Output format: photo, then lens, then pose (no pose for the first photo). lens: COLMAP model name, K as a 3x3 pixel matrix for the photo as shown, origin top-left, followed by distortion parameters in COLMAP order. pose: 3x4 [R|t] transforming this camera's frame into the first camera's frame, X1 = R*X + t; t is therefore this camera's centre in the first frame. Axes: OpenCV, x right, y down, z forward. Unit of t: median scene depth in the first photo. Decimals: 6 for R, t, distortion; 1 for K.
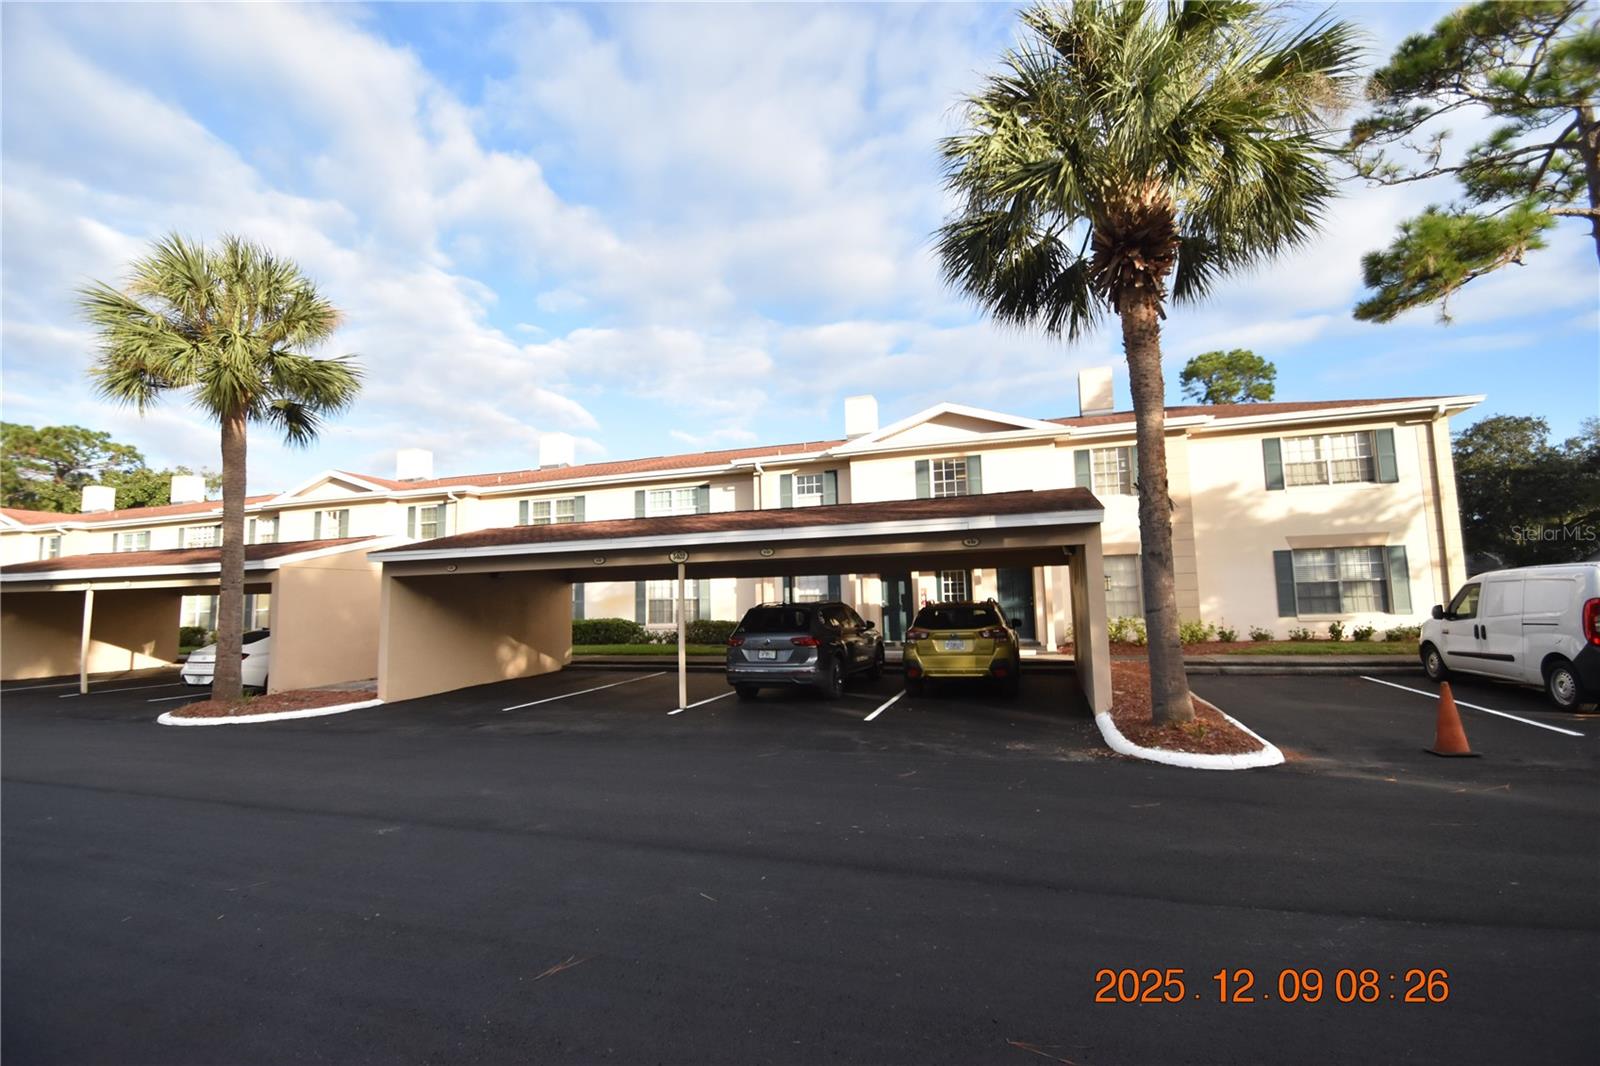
lens RADIAL K [[697.1, 0, 797.6], [0, 697.1, 540.2], [0, 0, 1]] dist [0.016976, -0.018684]
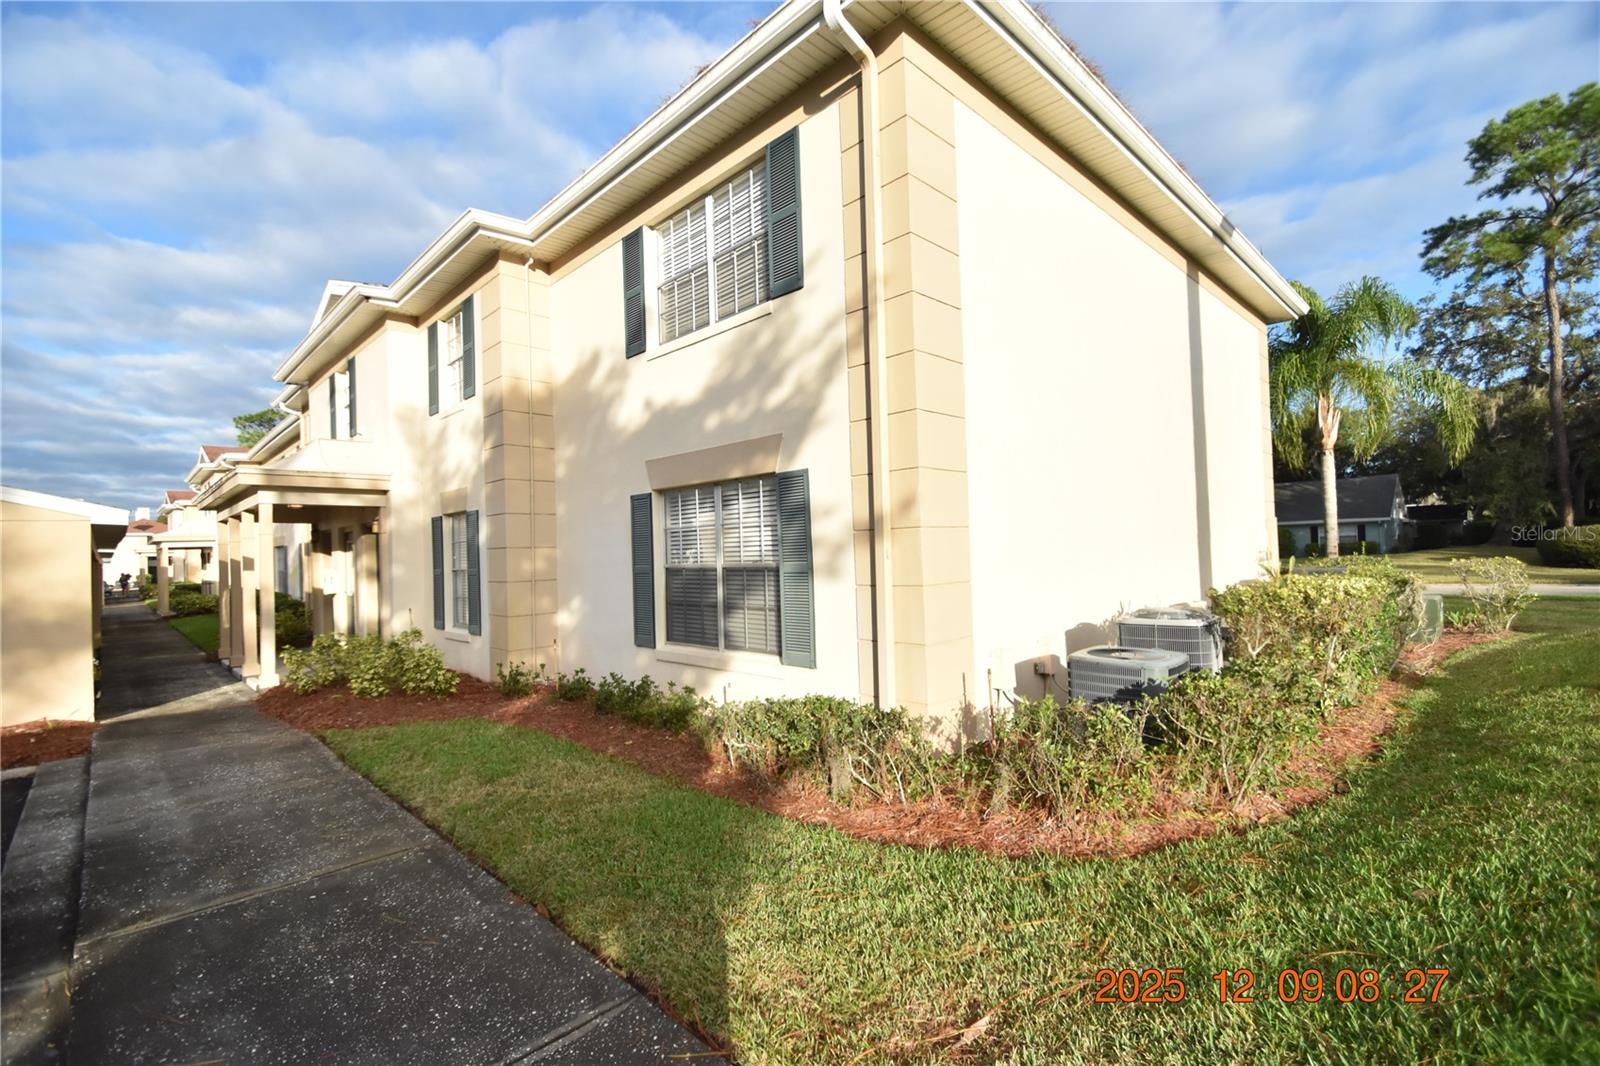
lens RADIAL K [[697.1, 0, 797.6], [0, 697.1, 540.2], [0, 0, 1]] dist [0.016976, -0.018684]
pose [[0.885325, -0.016260, -0.464688, 0.990906], [0.058252, 0.995393, 0.076152, 0.014022], [0.461309, -0.094488, 0.882194, 0.668926]]
